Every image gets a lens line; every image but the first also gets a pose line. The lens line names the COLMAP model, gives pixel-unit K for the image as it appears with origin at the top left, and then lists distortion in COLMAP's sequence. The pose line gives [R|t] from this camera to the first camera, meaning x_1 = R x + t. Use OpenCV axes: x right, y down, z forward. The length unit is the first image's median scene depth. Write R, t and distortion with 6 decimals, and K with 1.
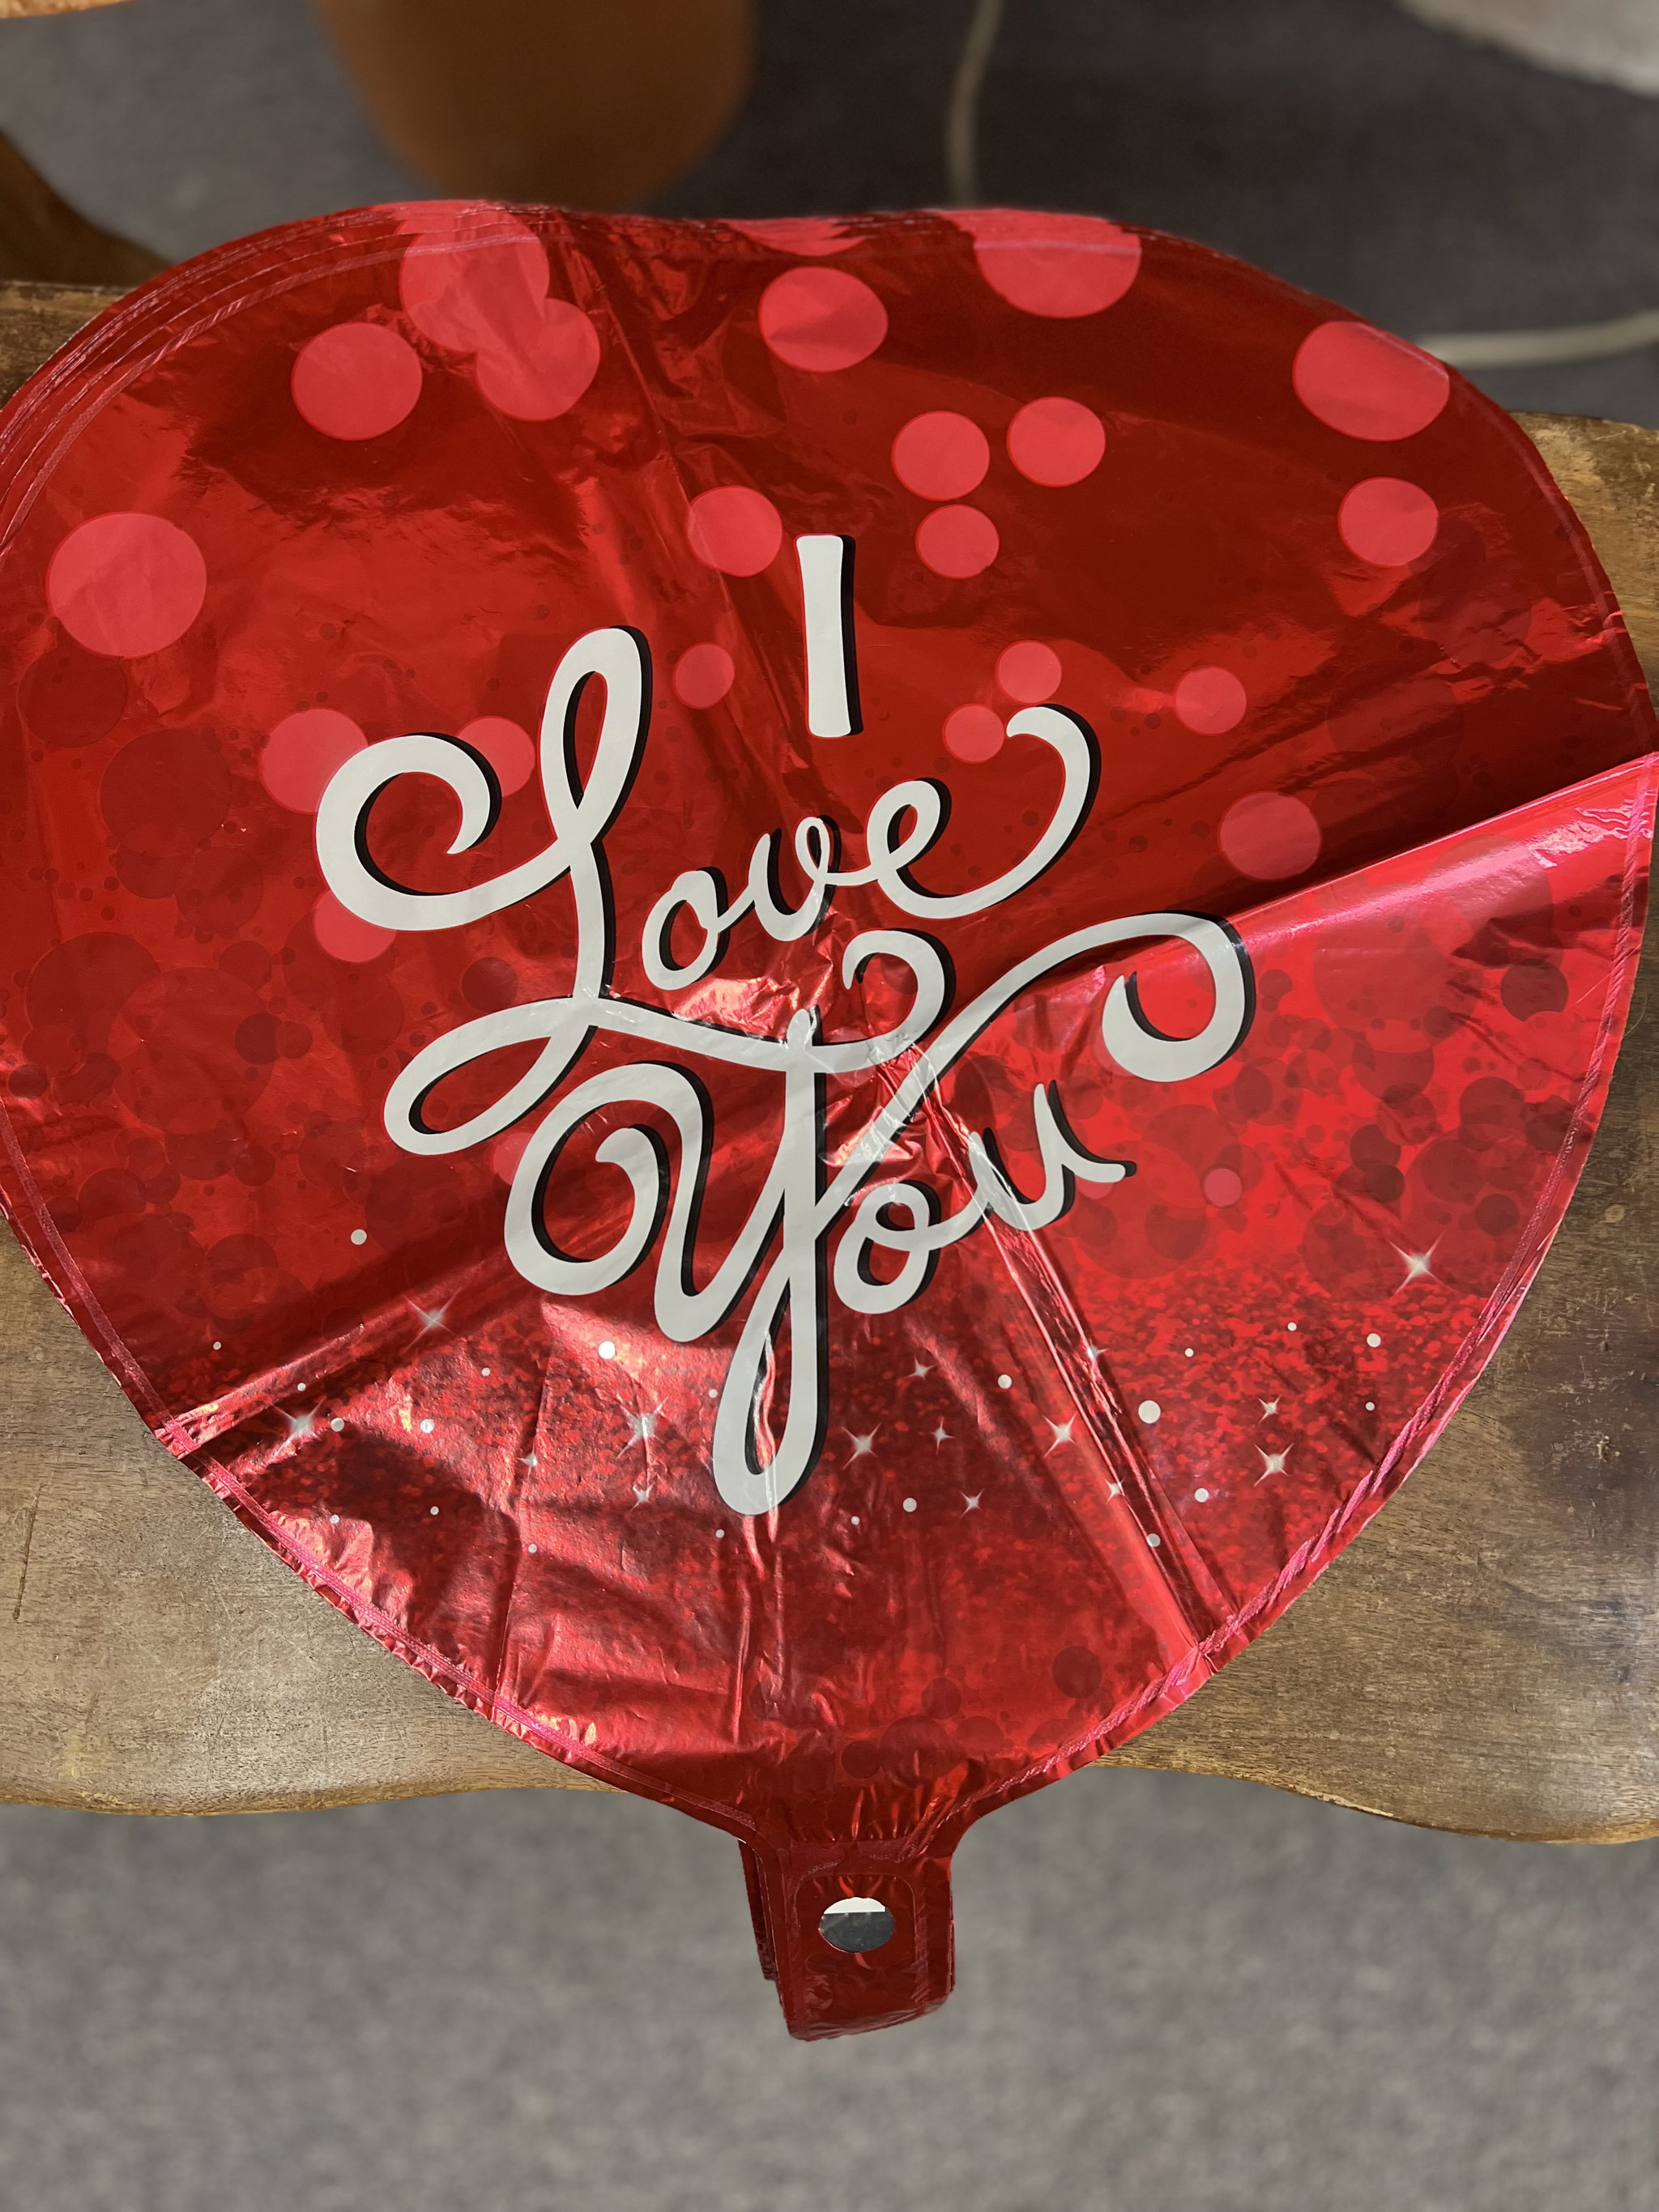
lens RADIAL K [[1747.4, 0, 825.6], [0, 1747.4, 1104.6], [0, 0, 1]] dist [0.055921, -0.074548]
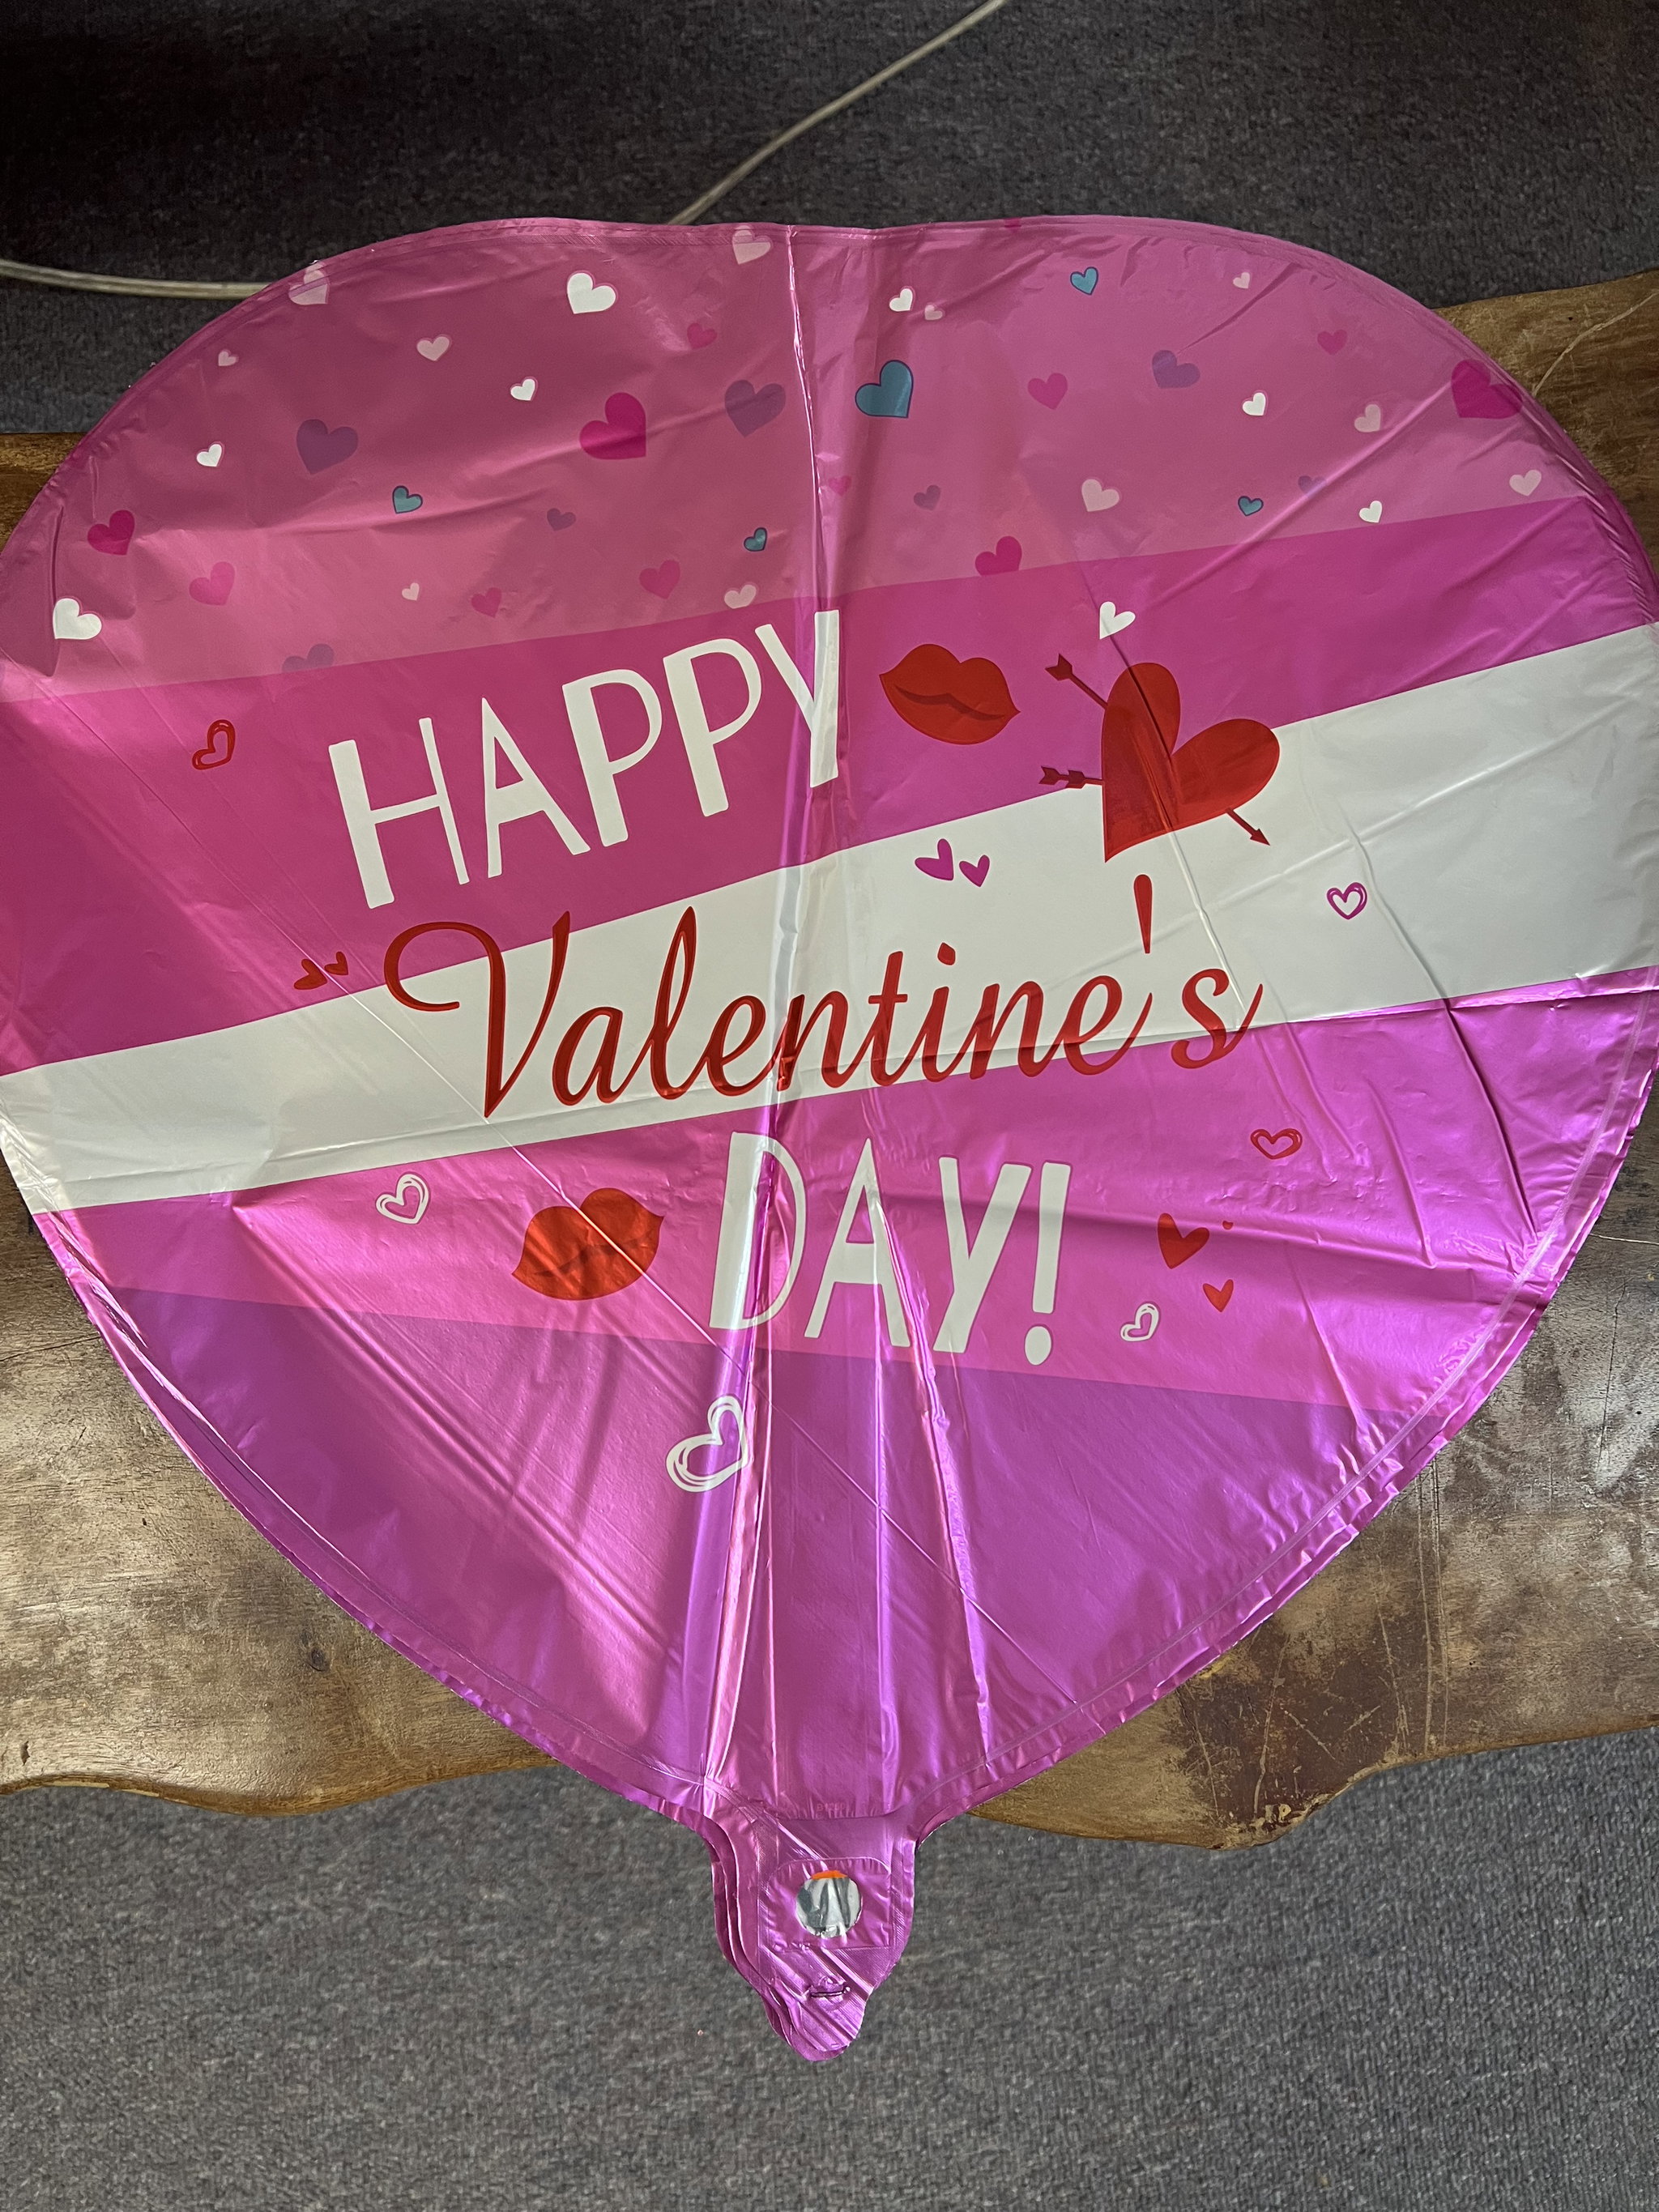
lens RADIAL K [[1747.4, 0, 821.4], [0, 1747.4, 1118.6], [0, 0, 1]] dist [0.055921, -0.074548]
pose [[0.990555, -0.131443, 0.039027, 0.970988], [0.129074, 0.989935, 0.058032, 0.011225], [-0.046262, -0.052447, 0.997552, -0.040352]]
